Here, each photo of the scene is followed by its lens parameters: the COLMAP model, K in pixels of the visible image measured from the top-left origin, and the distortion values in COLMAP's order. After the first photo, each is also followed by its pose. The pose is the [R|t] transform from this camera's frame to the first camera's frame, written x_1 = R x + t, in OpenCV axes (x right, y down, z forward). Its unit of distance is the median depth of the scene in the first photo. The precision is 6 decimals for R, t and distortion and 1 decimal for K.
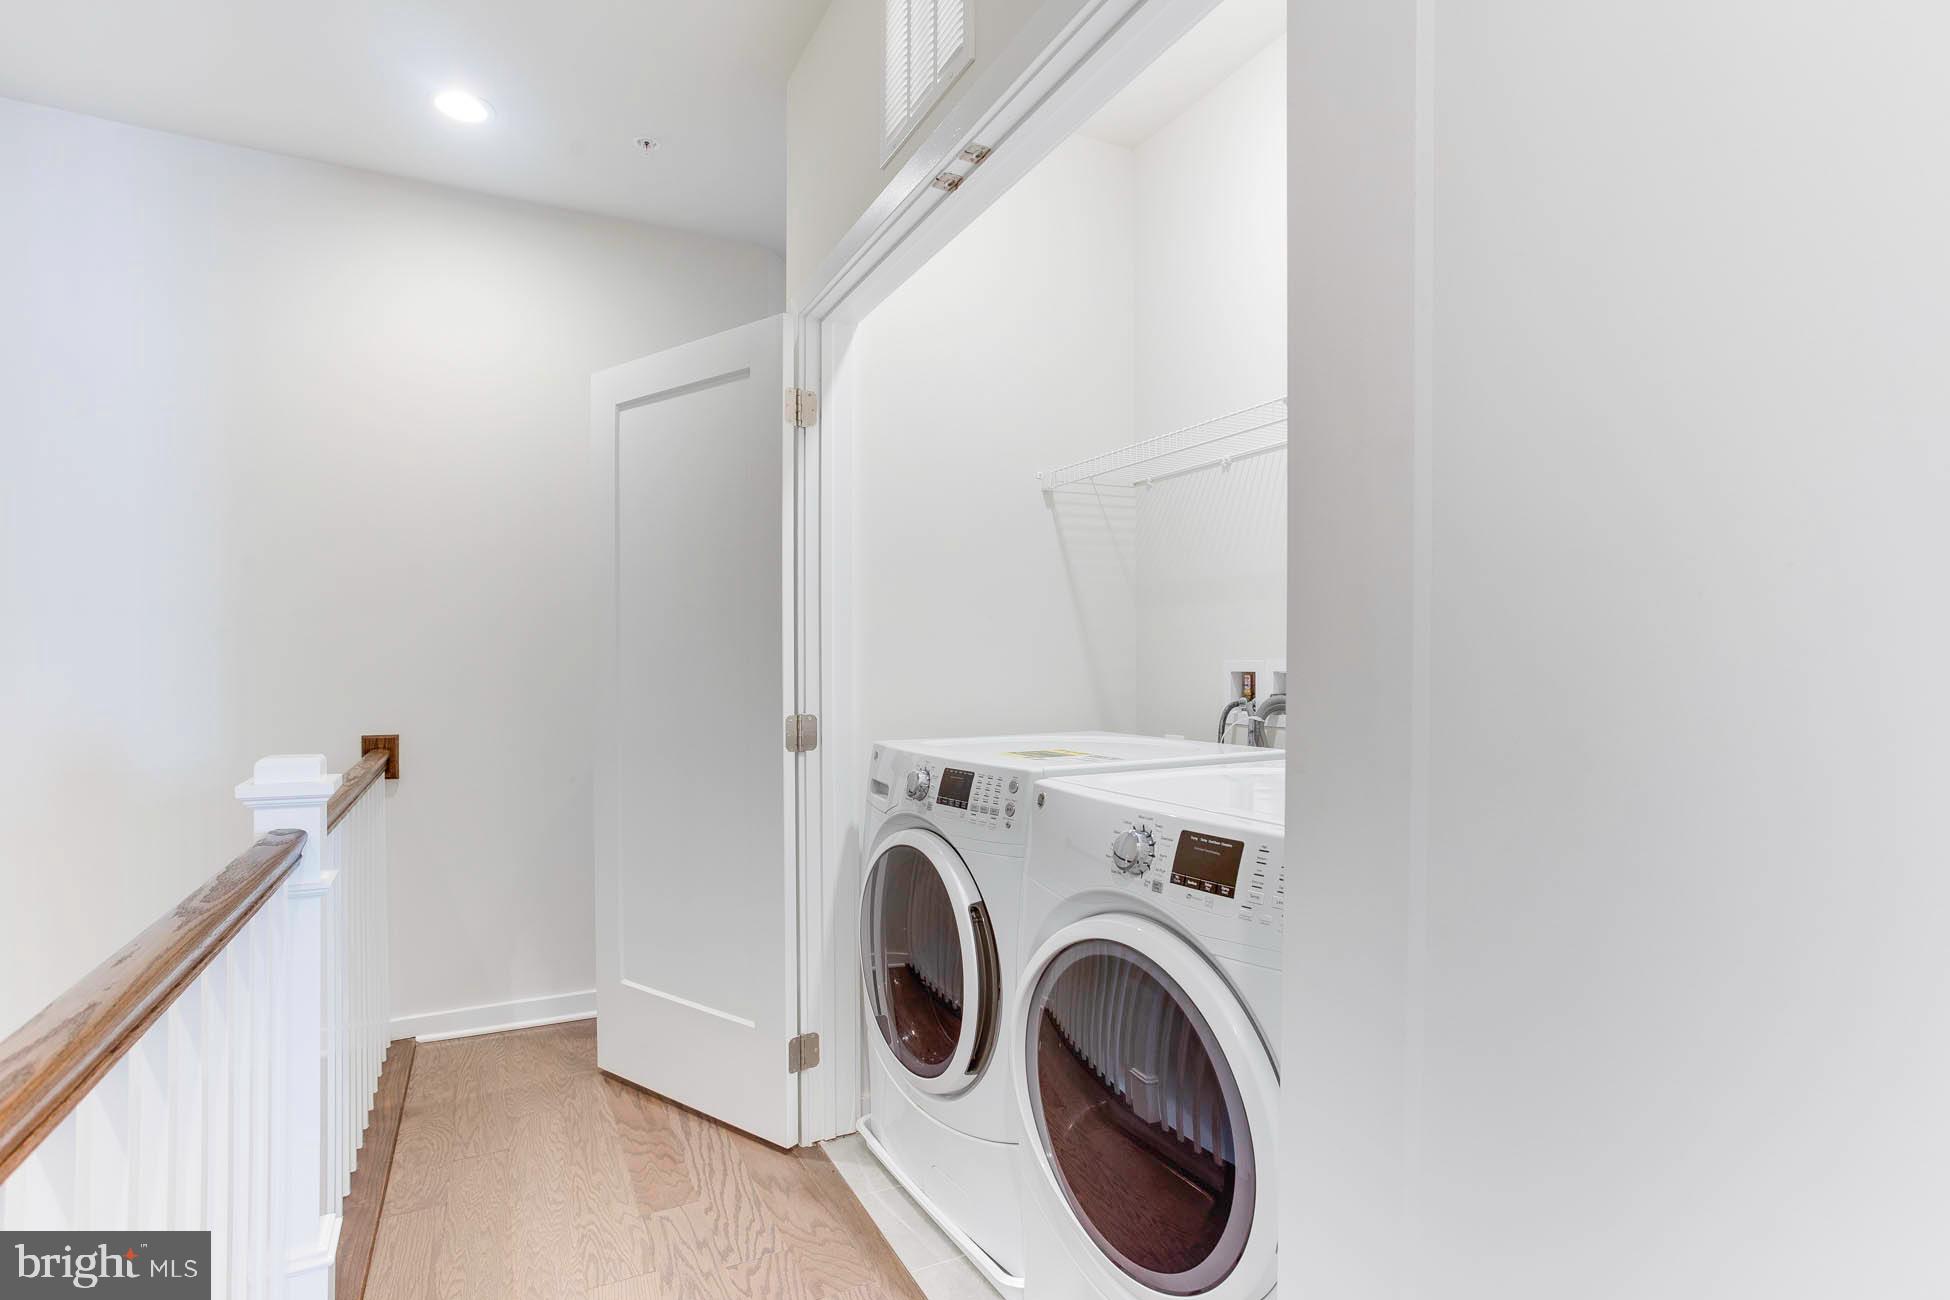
lens RADIAL K [[928.1, 0, 977.2], [0, 928.1, 697.2], [0, 0, 1]] dist [-0.001956, -0.000117]
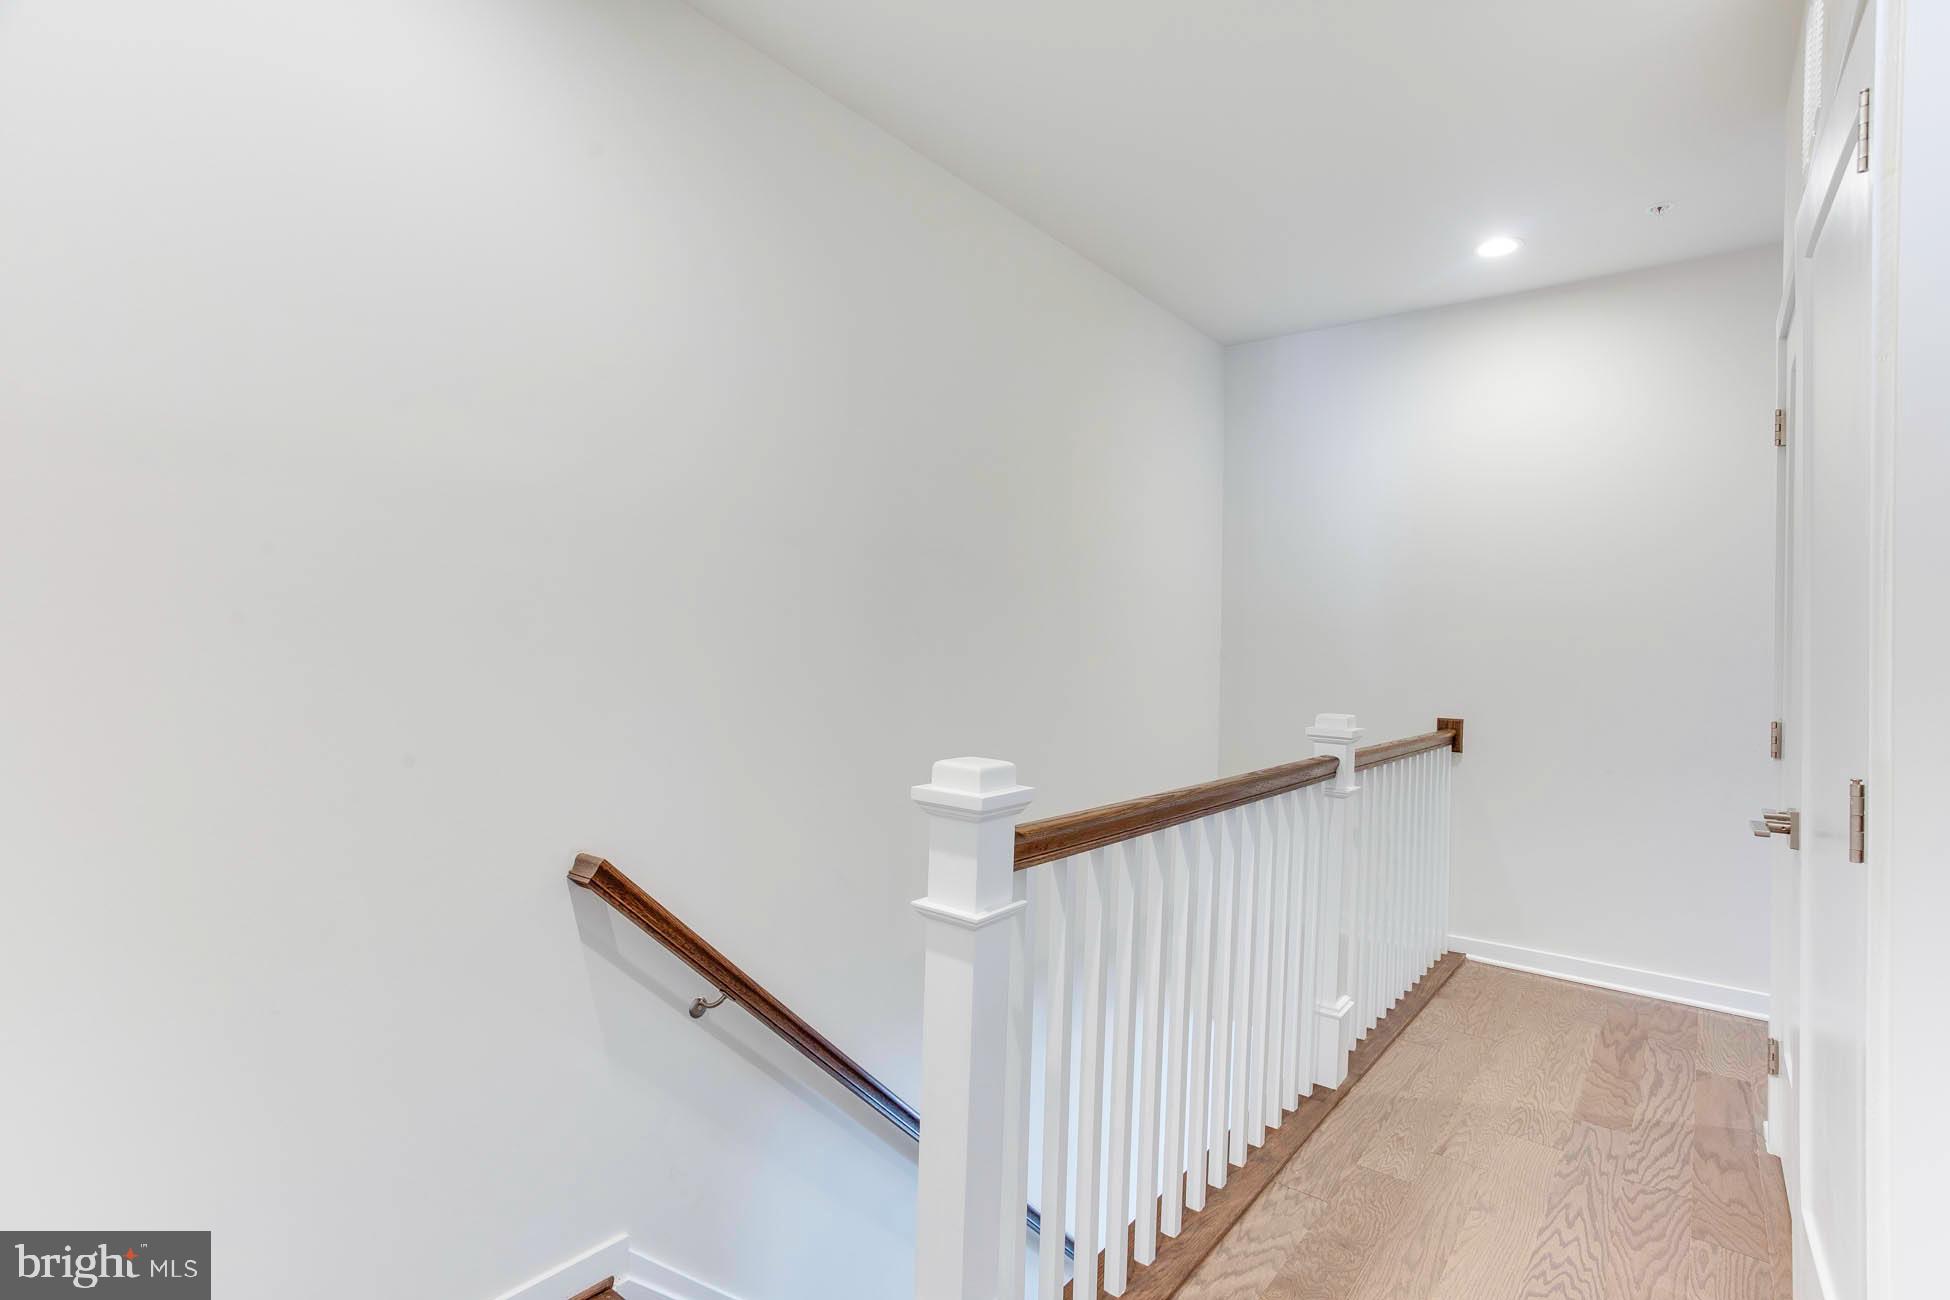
lens RADIAL K [[928.1, 0, 977.2], [0, 928.1, 697.2], [0, 0, 1]] dist [-0.001956, -0.000117]
pose [[0.399391, 0.040655, -0.915879, 0.388880], [-0.049151, 0.998529, 0.022891, 0.017198], [0.915462, 0.035874, 0.400802, -0.207276]]
